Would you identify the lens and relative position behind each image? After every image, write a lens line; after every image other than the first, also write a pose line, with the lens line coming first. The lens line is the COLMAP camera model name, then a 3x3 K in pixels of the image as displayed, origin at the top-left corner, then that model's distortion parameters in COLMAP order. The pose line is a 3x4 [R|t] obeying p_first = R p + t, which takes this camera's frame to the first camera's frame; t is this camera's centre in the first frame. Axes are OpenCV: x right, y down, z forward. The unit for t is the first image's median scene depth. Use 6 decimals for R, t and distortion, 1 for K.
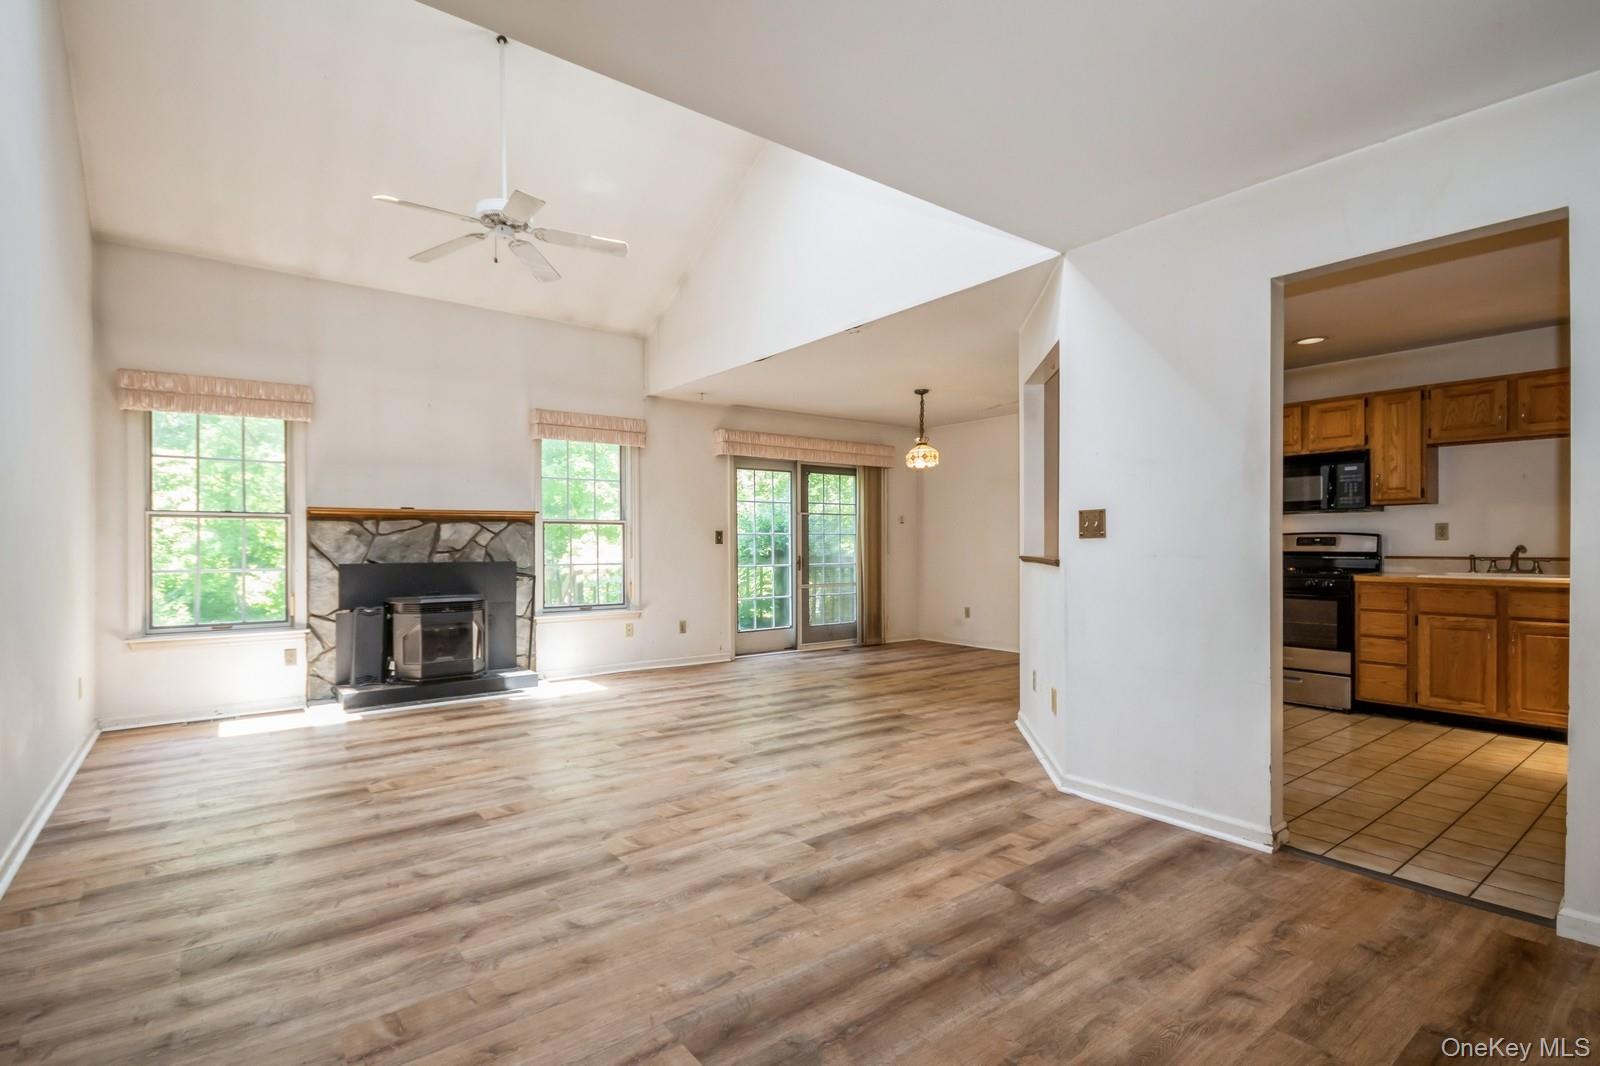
lens RADIAL K [[765.4, 0, 805.8], [0, 765.4, 547.0], [0, 0, 1]] dist [-0.000774, -0.000384]
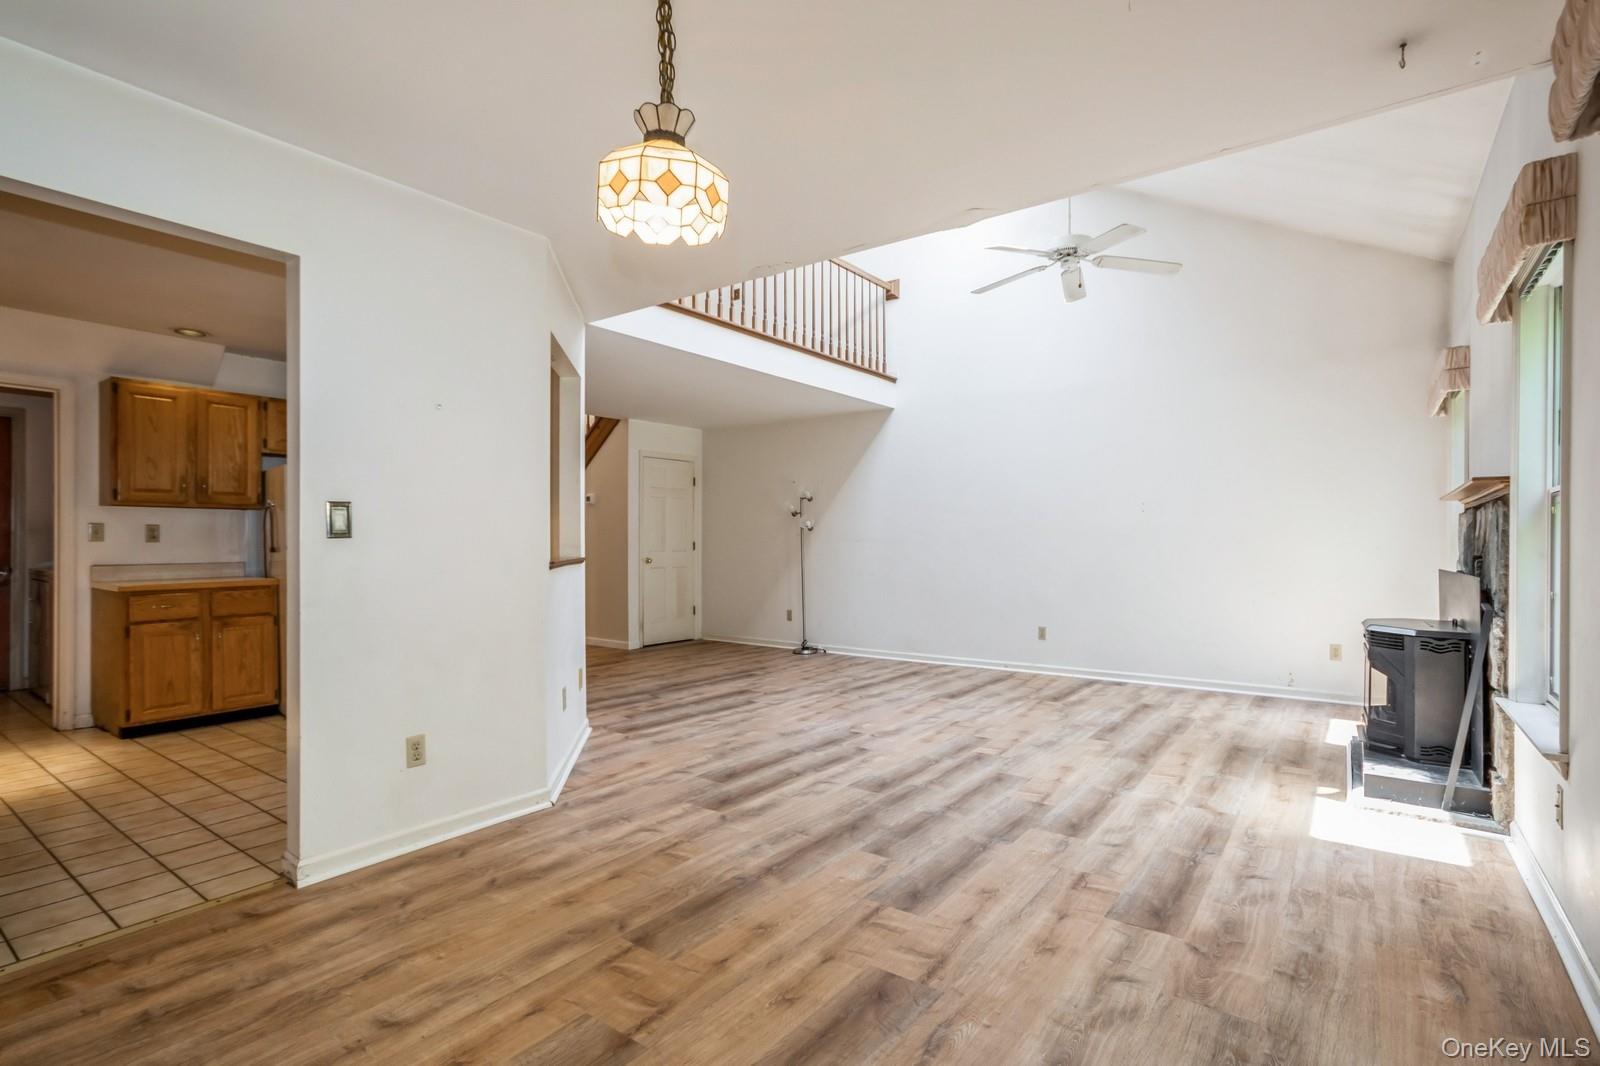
lens RADIAL K [[771.0, 0, 811.5], [0, 771.0, 544.2], [0, 0, 1]] dist [-0.055241, 0.037986]
pose [[-0.960593, 0.001884, -0.277953, 0.219511], [-0.000065, 0.999975, 0.007004, -0.009603], [0.277960, 0.006746, -0.960569, 1.573410]]
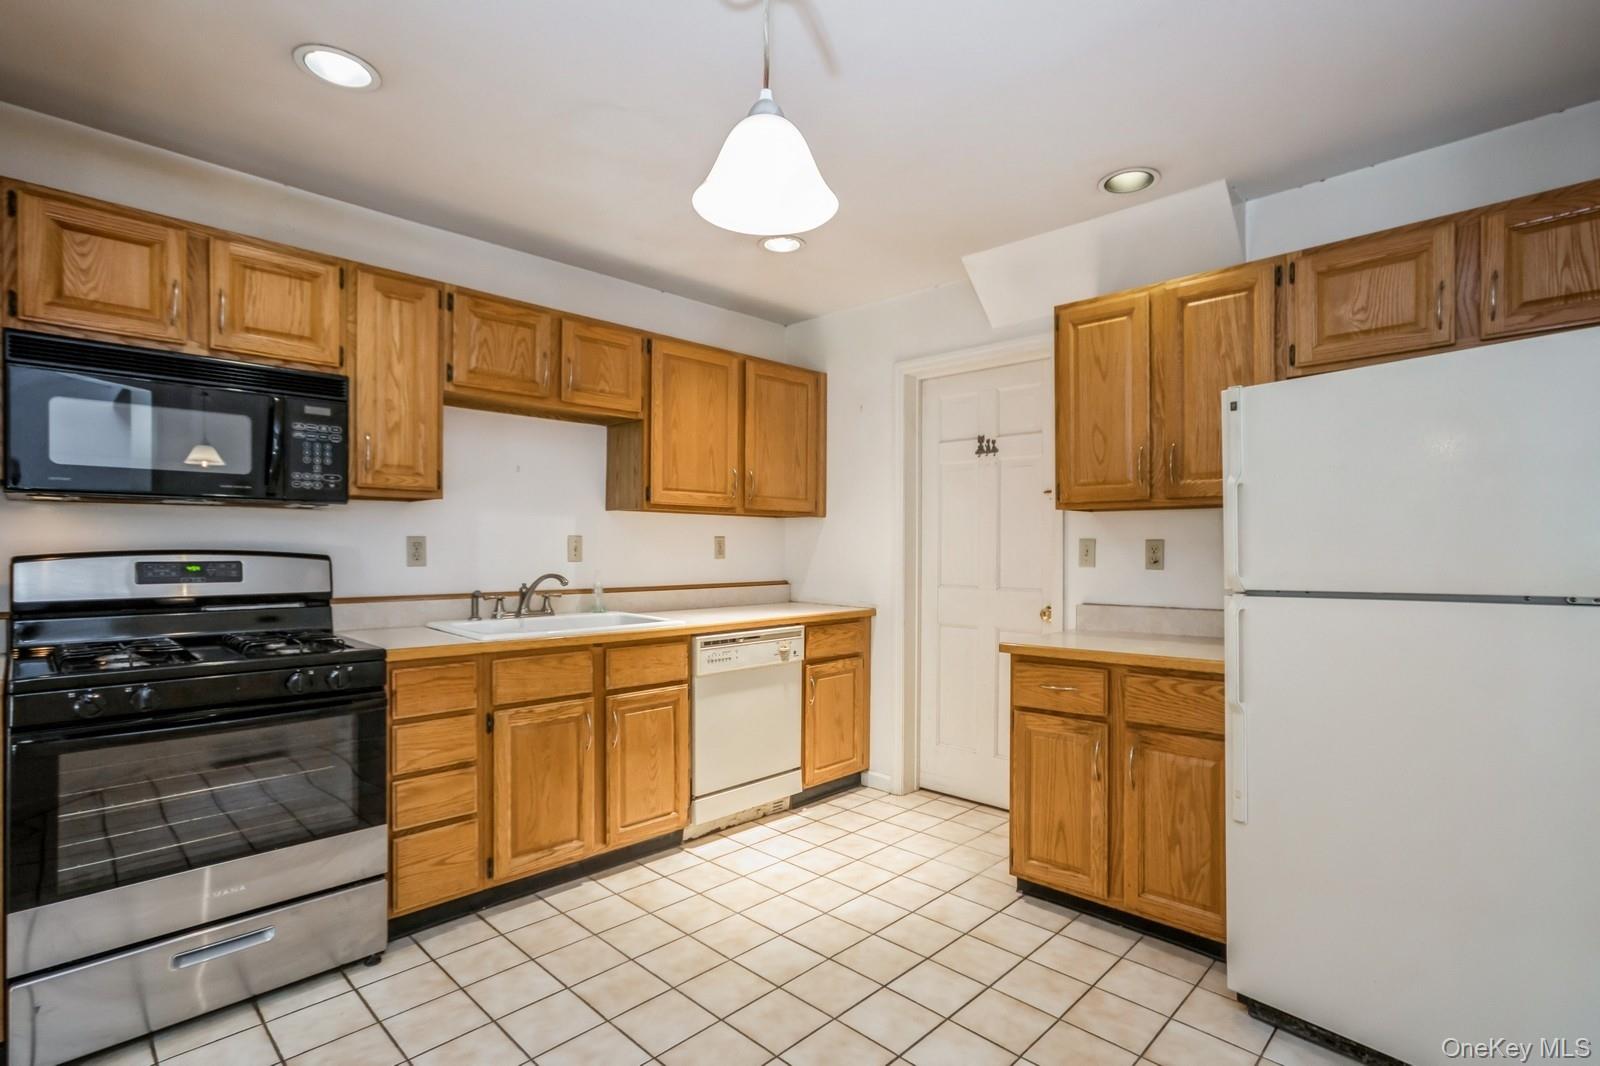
lens RADIAL K [[769.7, 0, 803.9], [0, 769.7, 555.0], [0, 0, 1]] dist [-0.061513, 0.047344]
pose [[-0.137677, -0.005068, 0.990464, 0.229259], [0.000992, 0.999986, 0.005255, -0.019687], [-0.990477, 0.001706, -0.137670, 0.778547]]
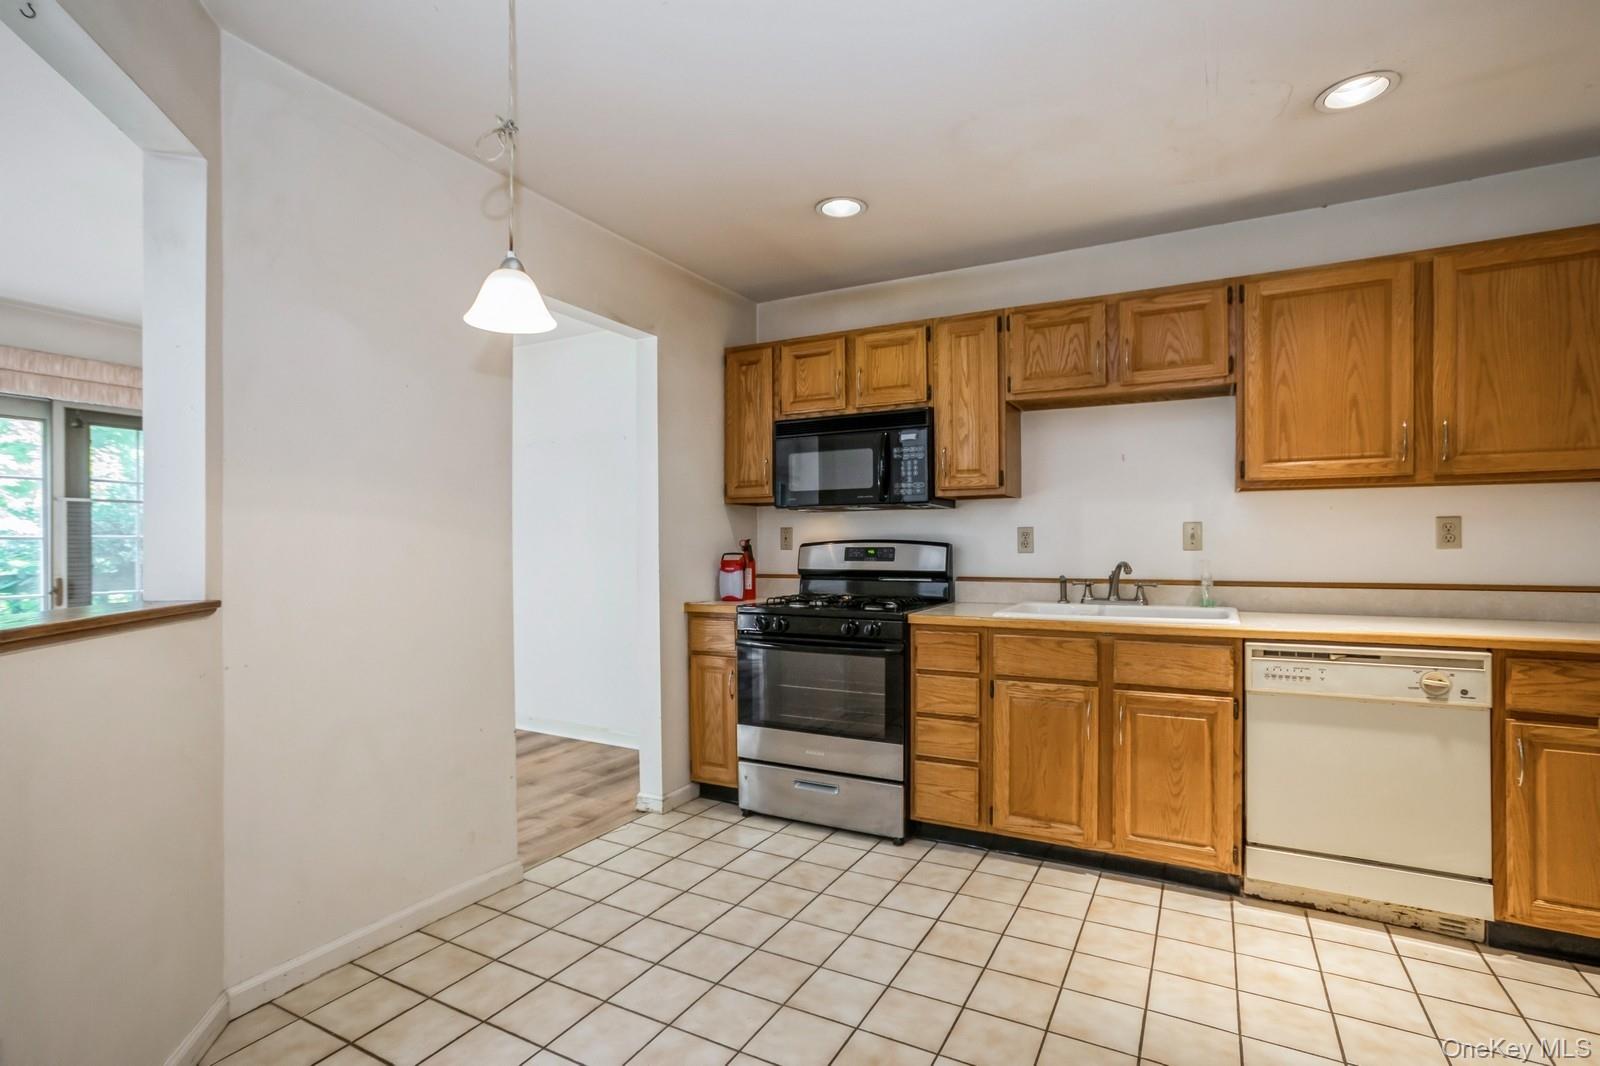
lens RADIAL K [[771.0, 0, 811.5], [0, 771.0, 544.2], [0, 0, 1]] dist [-0.055241, 0.037986]
pose [[0.911957, 0.000408, 0.410286, 0.383885], [0.001767, 0.999986, -0.004921, -0.012905], [-0.410283, 0.005213, 0.911943, 0.462312]]
